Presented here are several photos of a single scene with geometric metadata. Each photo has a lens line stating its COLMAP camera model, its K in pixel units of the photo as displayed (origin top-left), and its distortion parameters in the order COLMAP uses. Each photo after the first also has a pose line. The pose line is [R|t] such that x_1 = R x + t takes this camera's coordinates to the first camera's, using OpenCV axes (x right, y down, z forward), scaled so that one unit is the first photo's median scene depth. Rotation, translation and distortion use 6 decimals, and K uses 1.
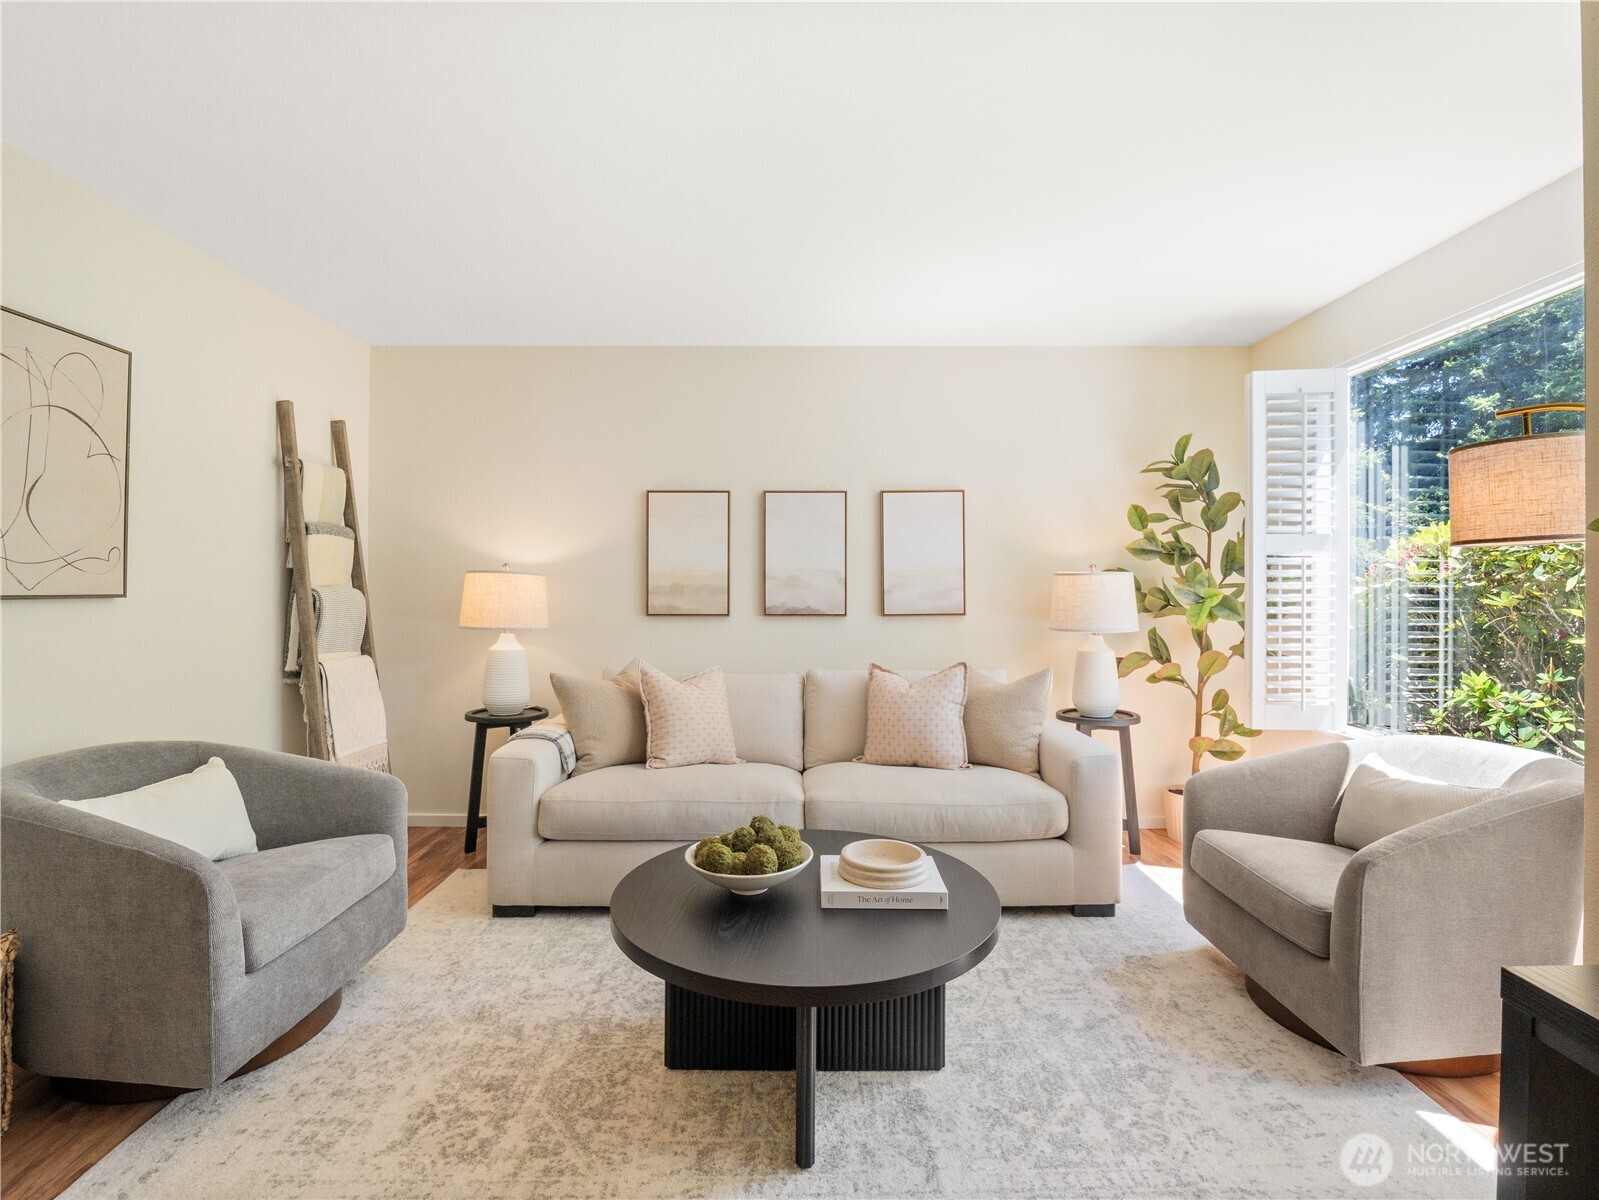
lens RADIAL K [[765.9, 0, 804.1], [0, 765.9, 585.3], [0, 0, 1]] dist [-0.013969, -0.003826]
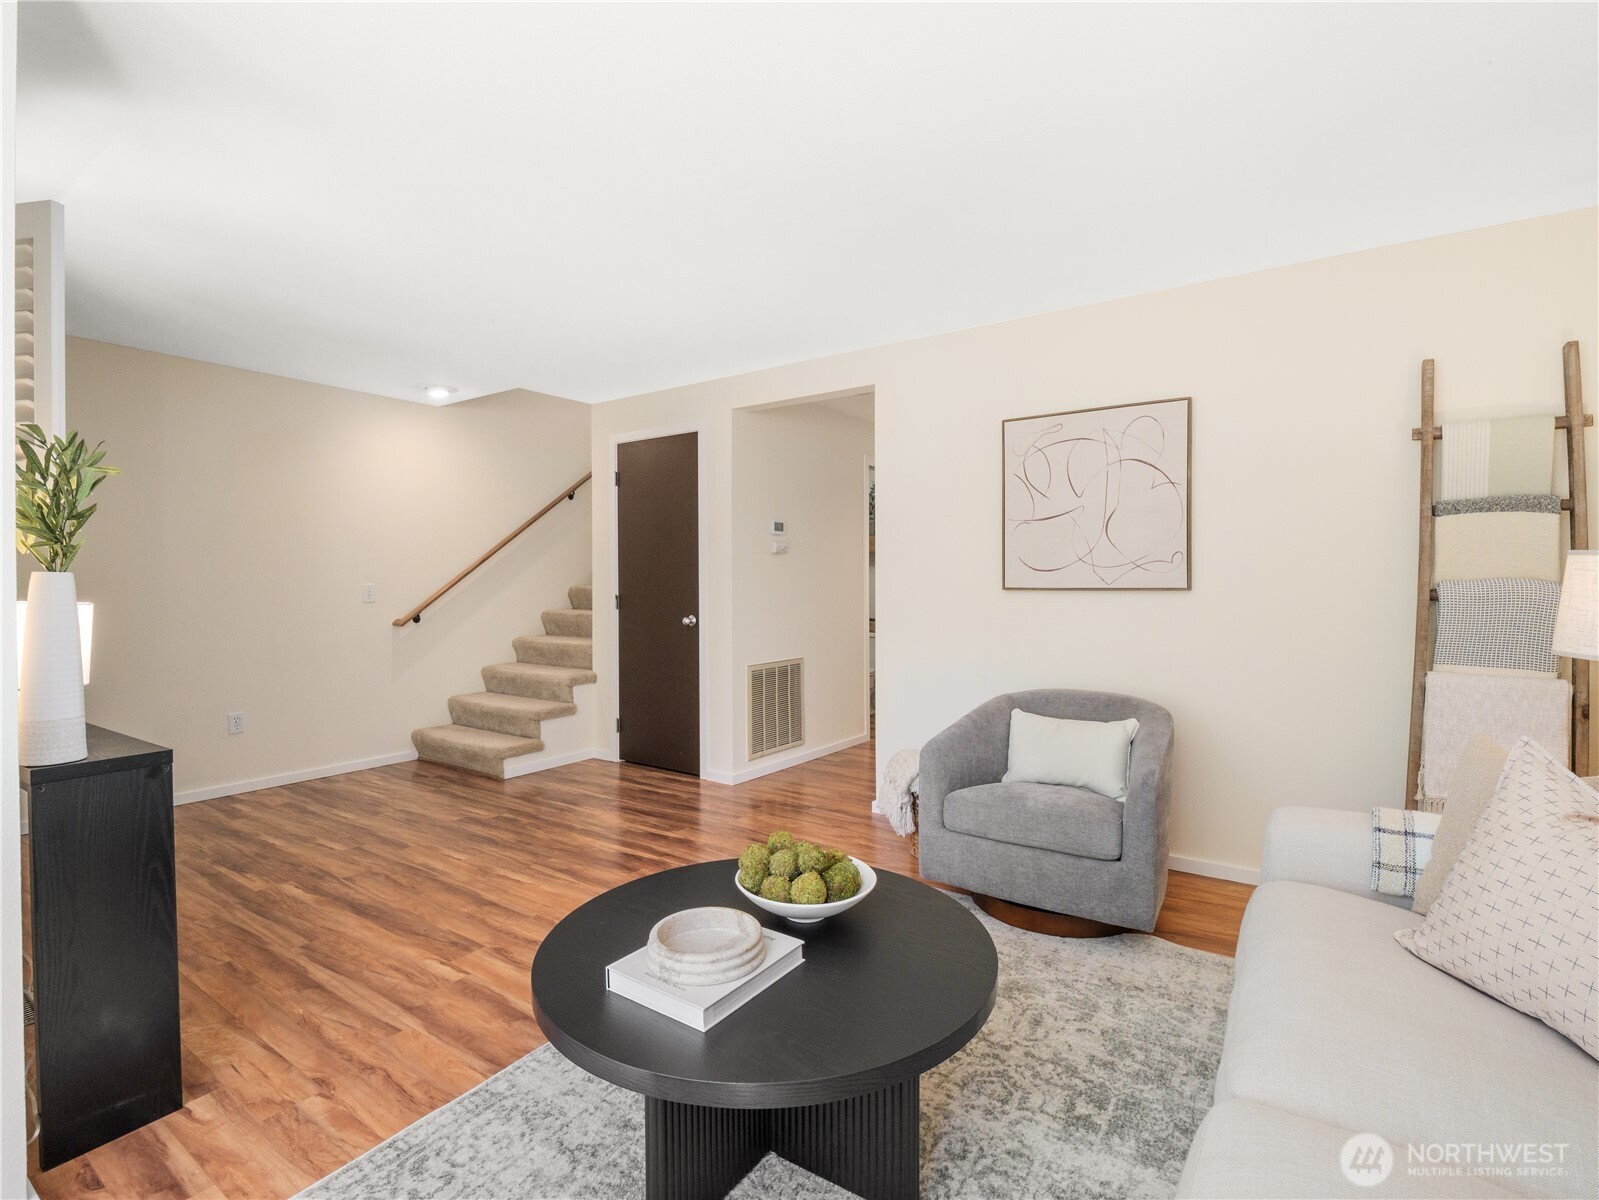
lens RADIAL K [[765.9, 0, 806.0], [0, 765.9, 590.6], [0, 0, 1]] dist [-0.013969, -0.003826]
pose [[-0.565768, 0.009494, -0.824510, 0.407149], [0.007460, 0.999952, 0.006395, 0.002377], [0.824531, -0.002533, -0.565812, 0.916540]]
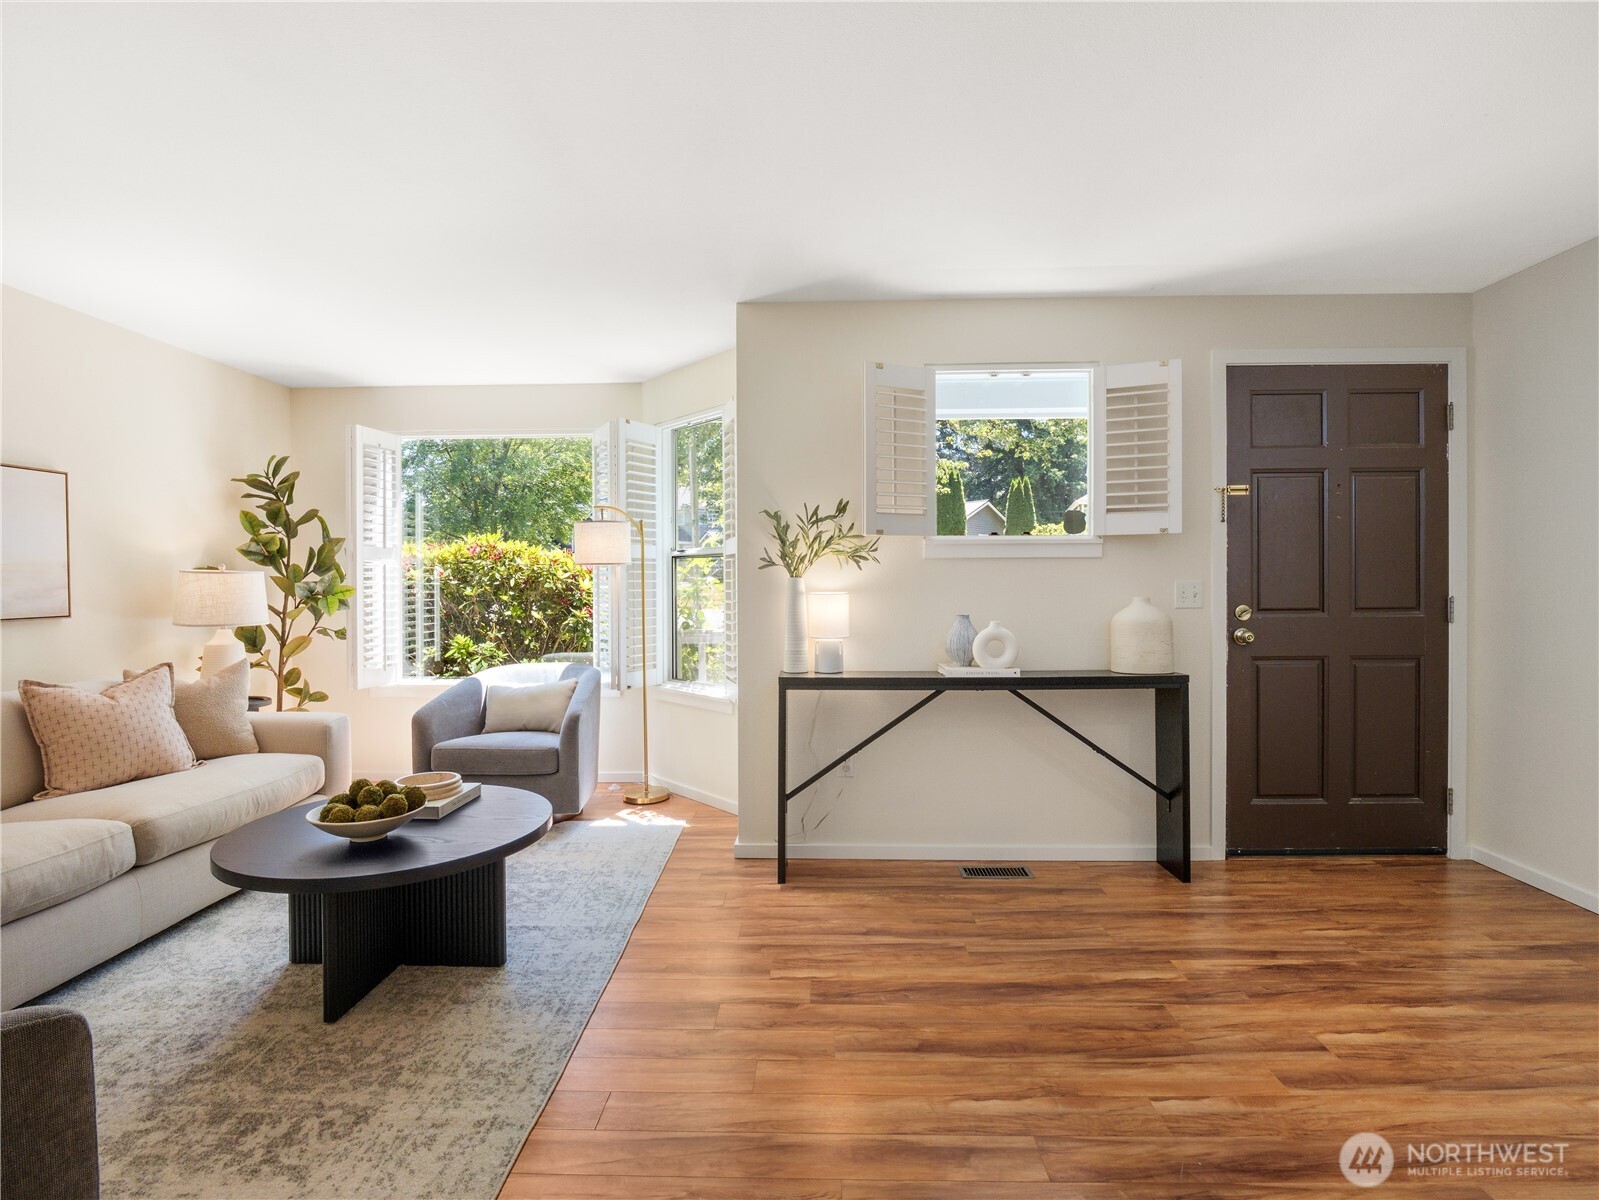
lens RADIAL K [[765.9, 0, 797.2], [0, 765.9, 593.3], [0, 0, 1]] dist [-0.013969, -0.003826]
pose [[0.039119, -0.013238, 0.999147, -0.743111], [-0.002451, 0.999908, 0.013344, -0.002221], [-0.999232, -0.002971, 0.039083, 0.172859]]
